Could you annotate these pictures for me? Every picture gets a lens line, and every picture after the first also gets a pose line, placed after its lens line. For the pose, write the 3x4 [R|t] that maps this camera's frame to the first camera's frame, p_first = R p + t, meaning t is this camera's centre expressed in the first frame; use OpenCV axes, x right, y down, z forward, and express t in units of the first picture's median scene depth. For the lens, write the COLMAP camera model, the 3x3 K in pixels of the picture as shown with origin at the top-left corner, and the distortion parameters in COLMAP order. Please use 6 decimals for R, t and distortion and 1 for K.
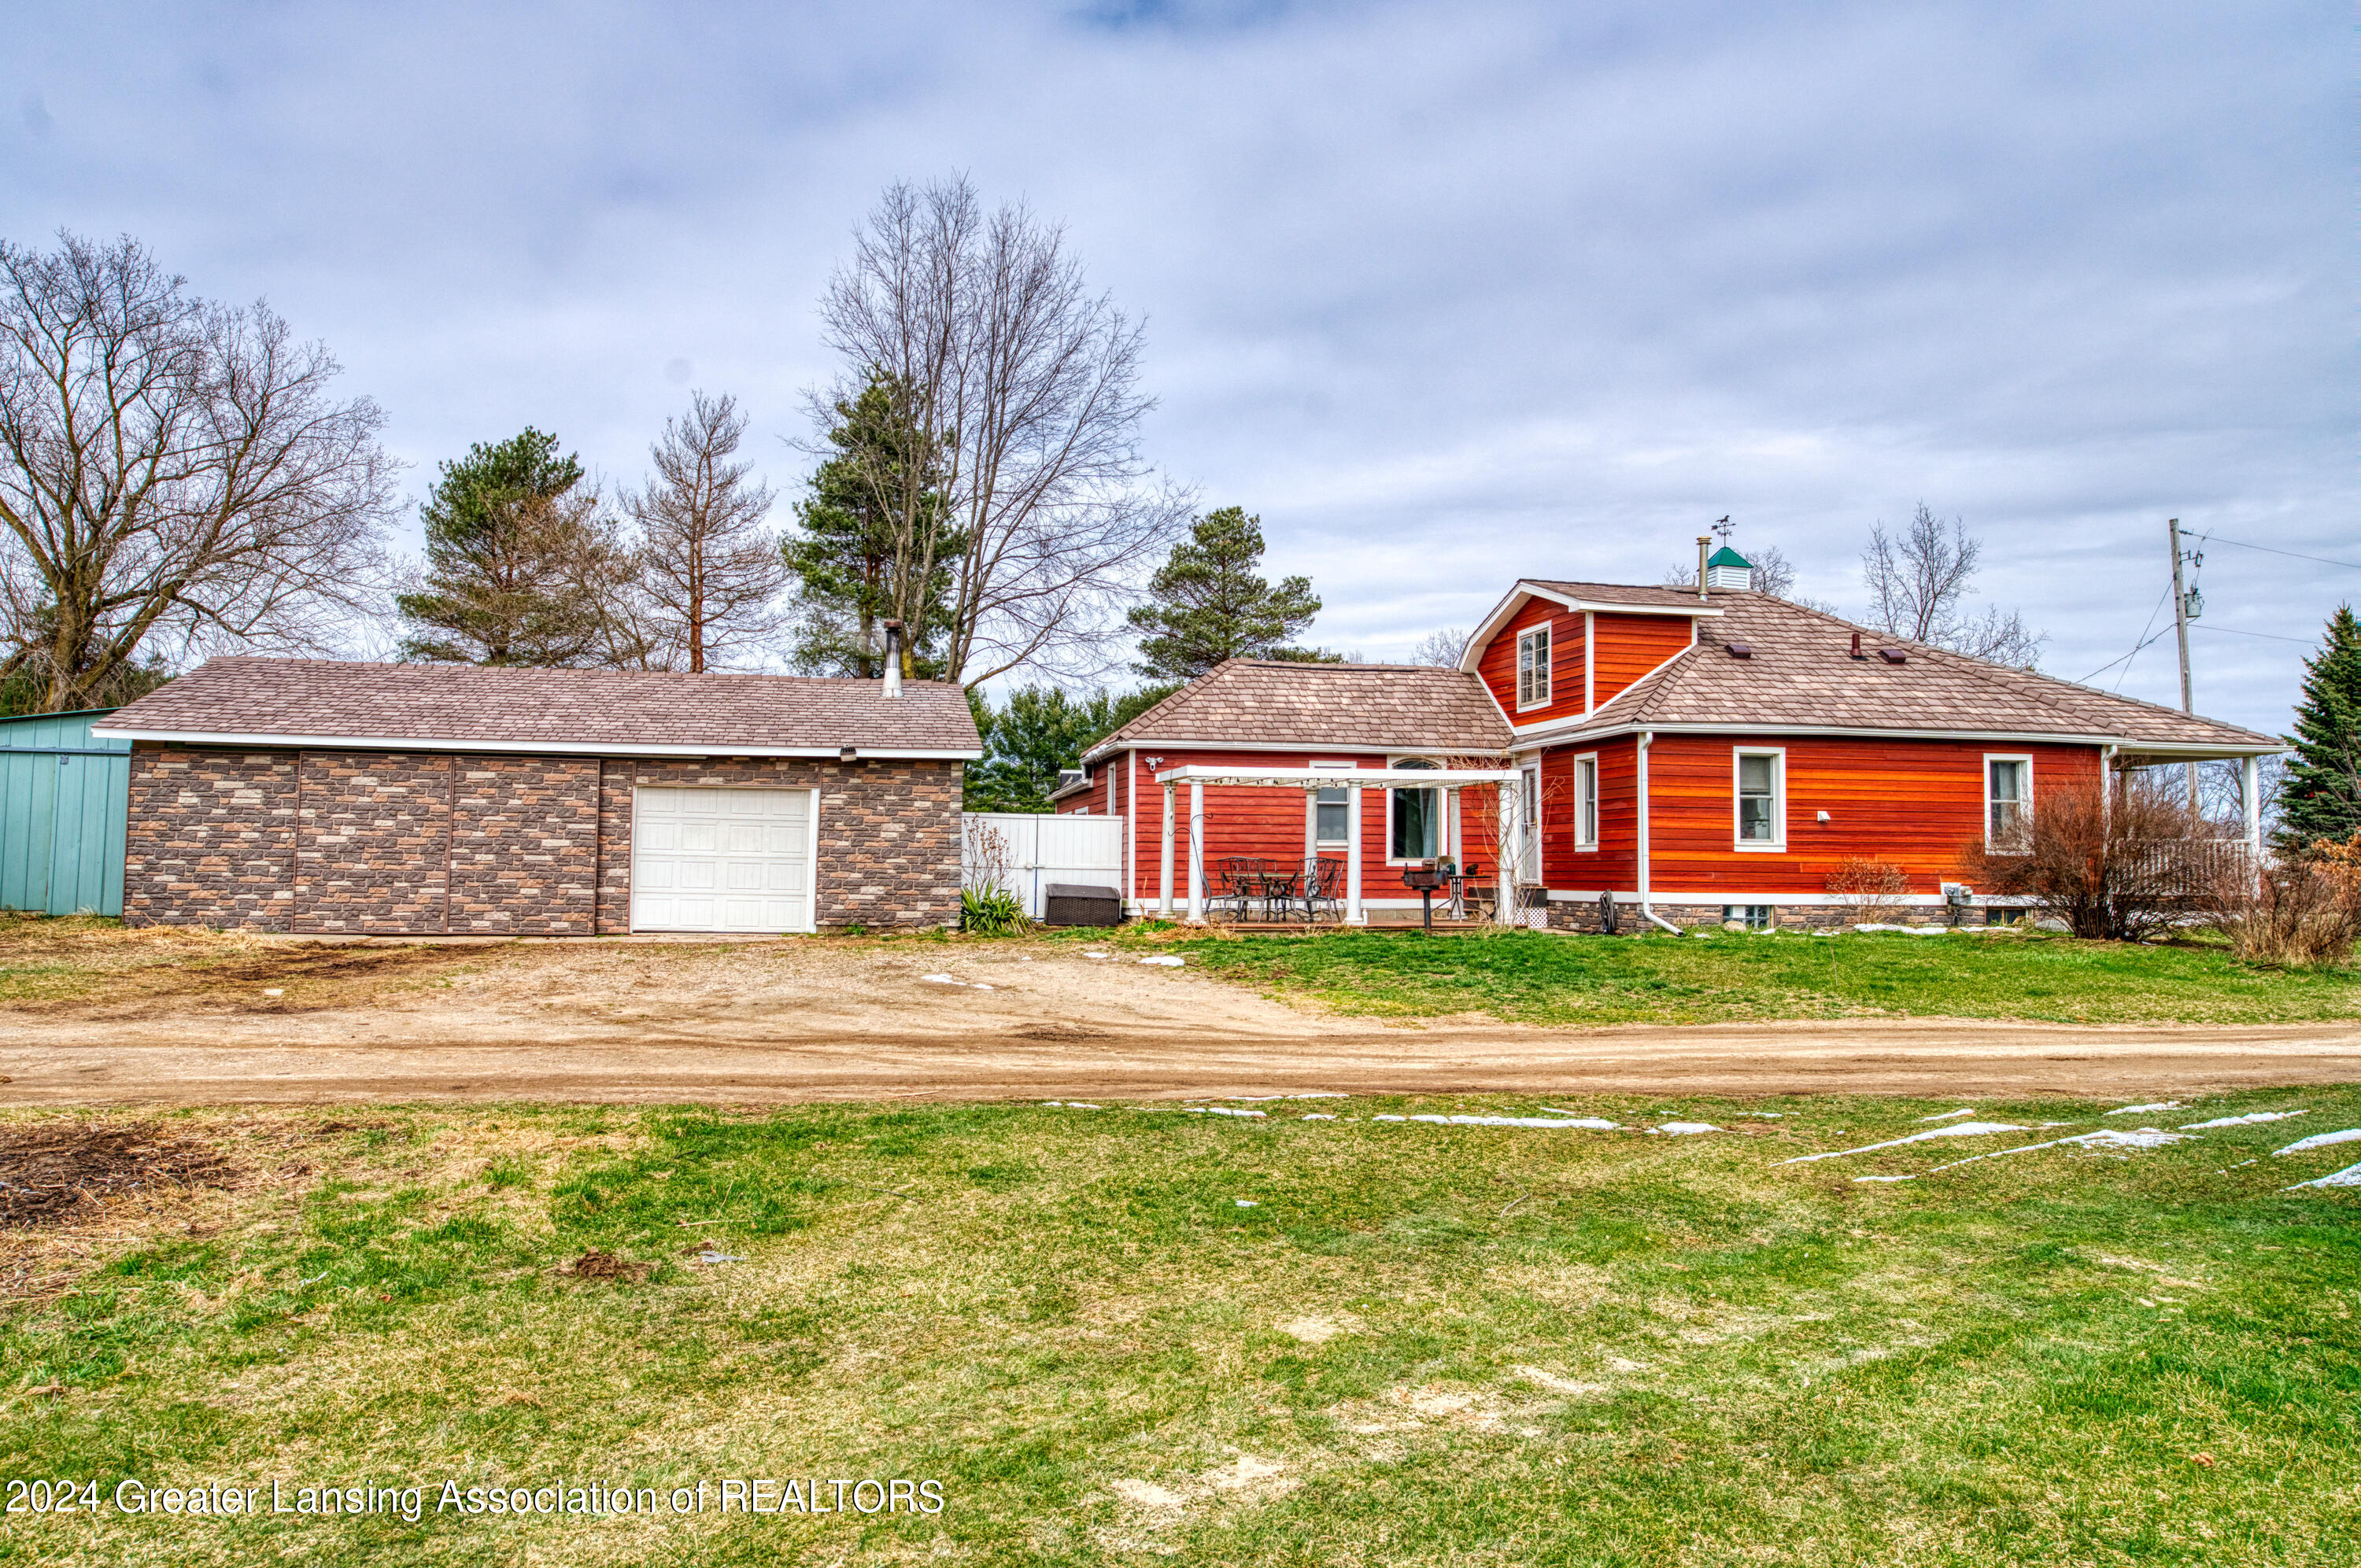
lens RADIAL K [[1748.6, 0, 1184.7], [0, 1748.6, 782.5], [0, 0, 1]] dist [0.007200, 0.001234]
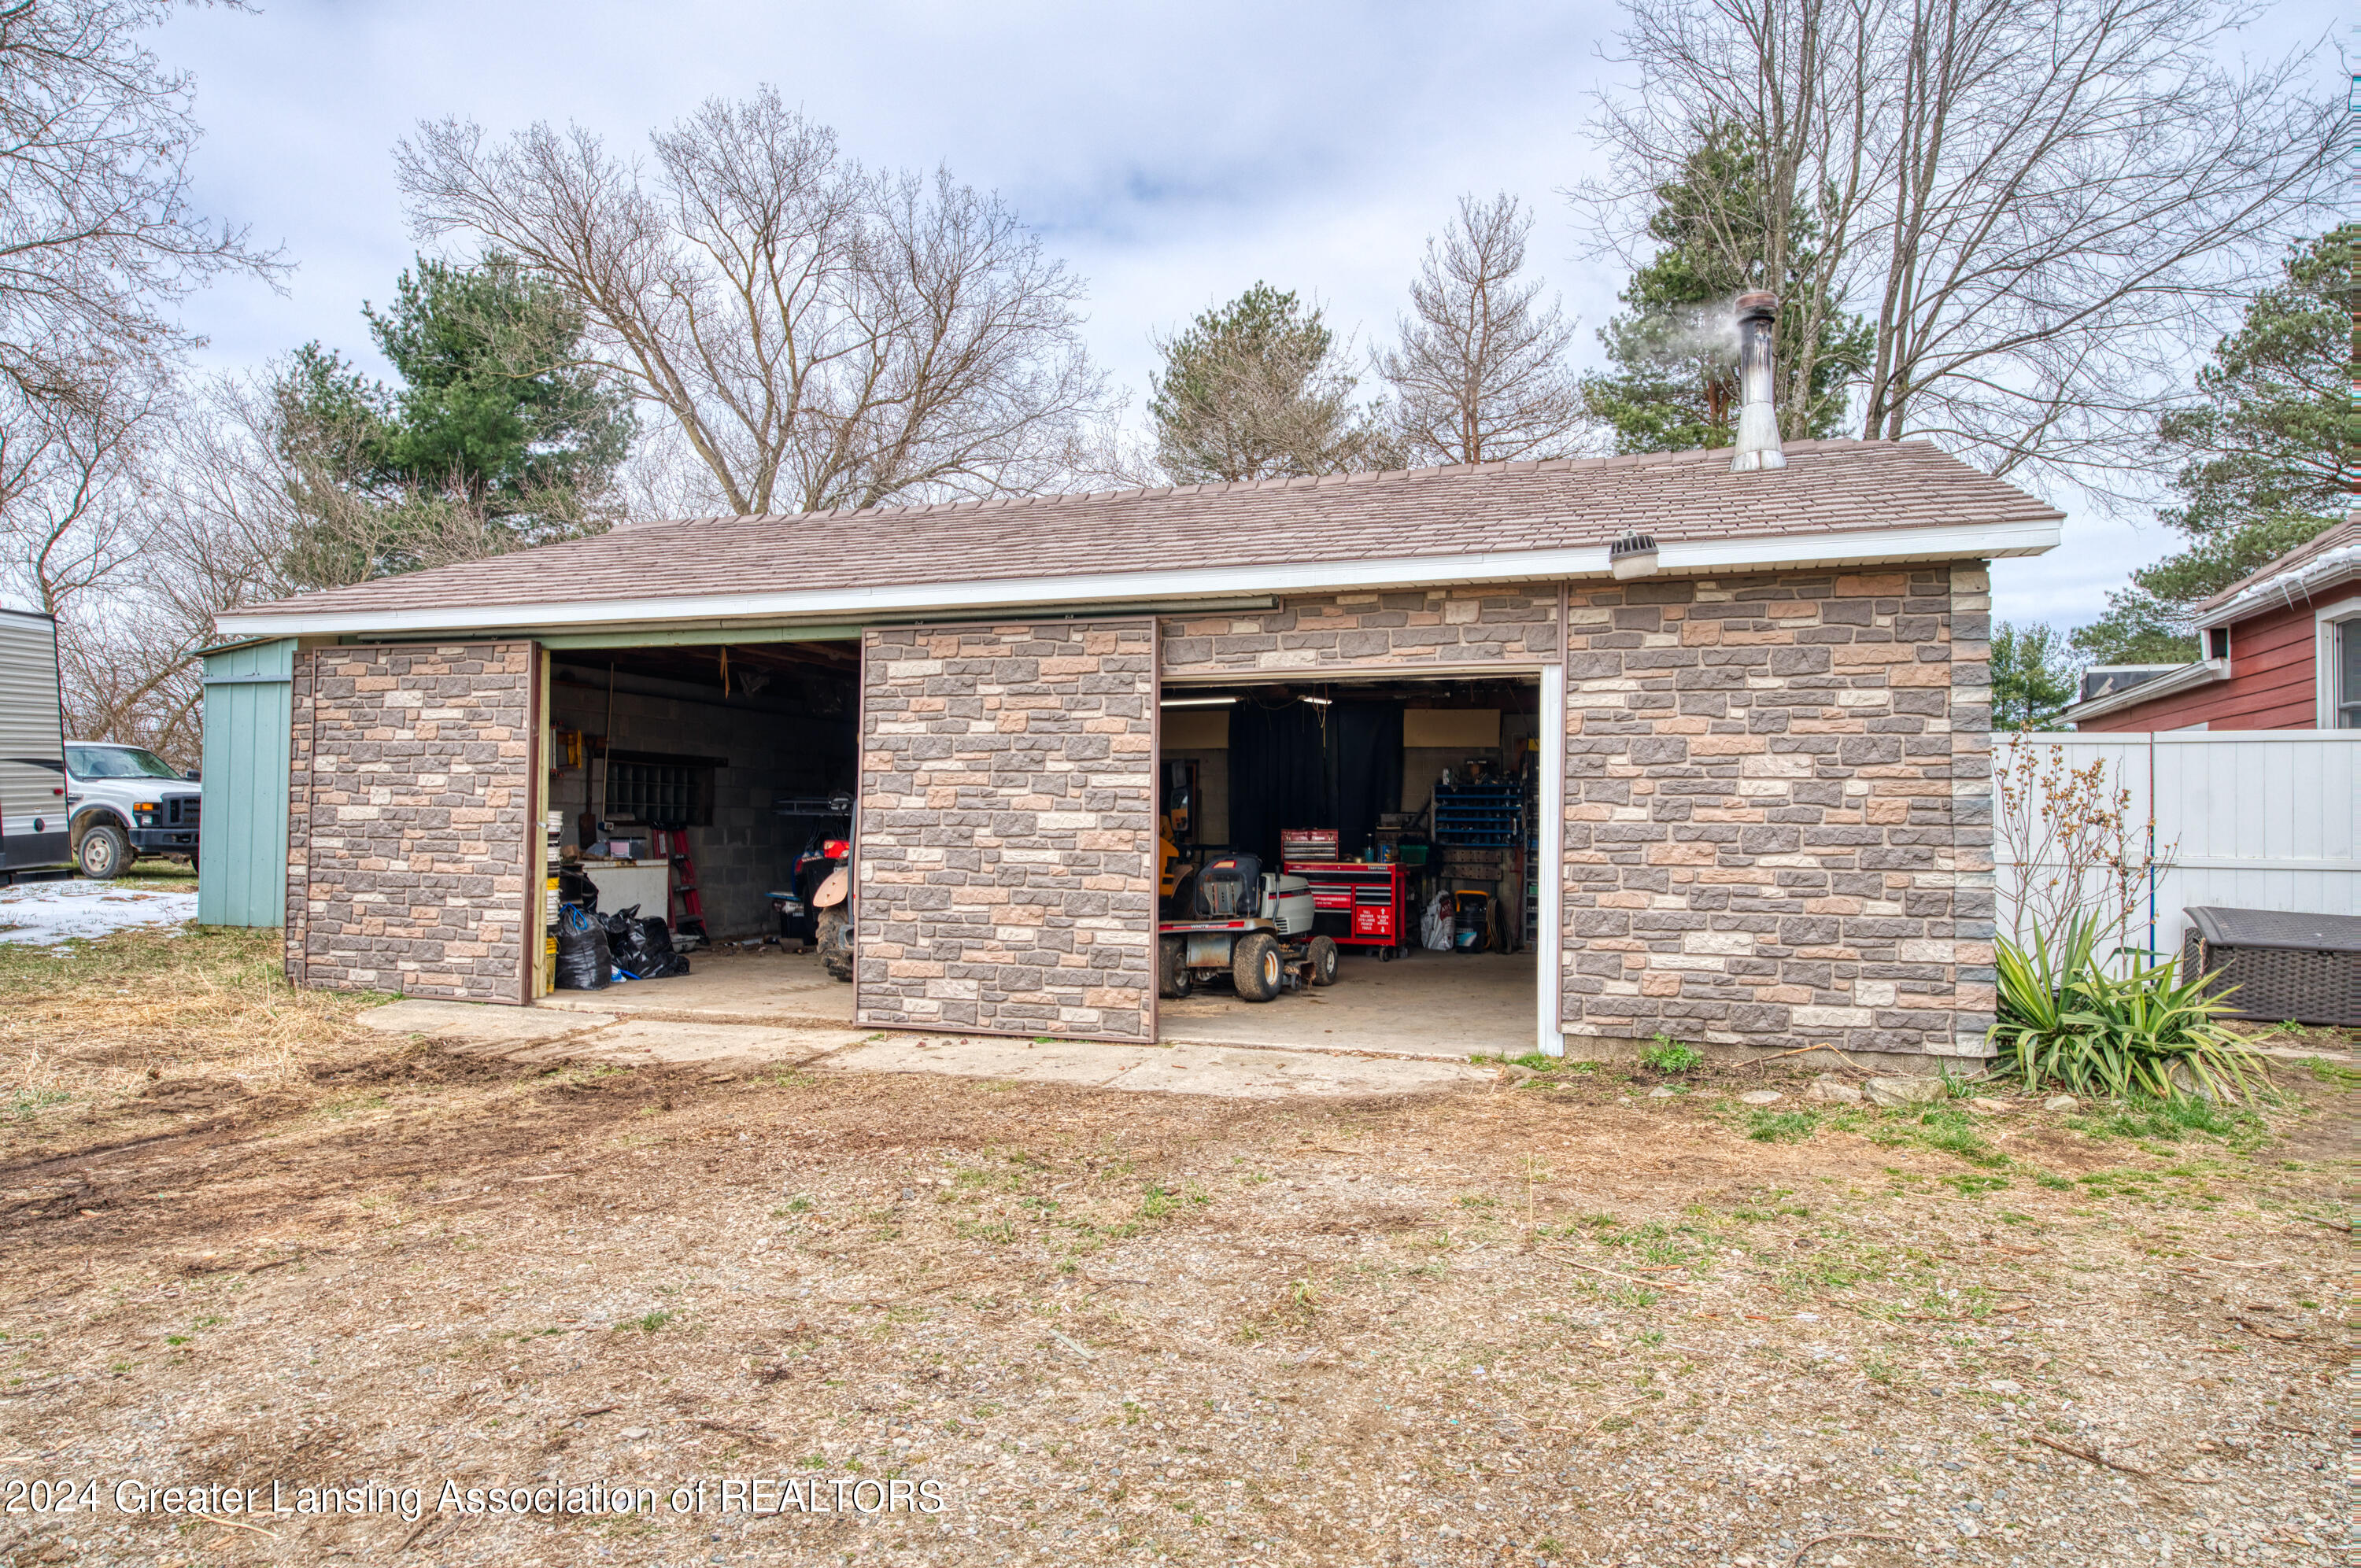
lens RADIAL K [[1640.7, 0, 1189.2], [0, 1640.7, 788.6], [0, 0, 1]] dist [0.022825, 0.003017]
pose [[0.879324, -0.021509, -0.475739, -0.104838], [0.032557, 0.999357, 0.014994, 0.019748], [0.475110, -0.028673, 0.879459, 0.606611]]
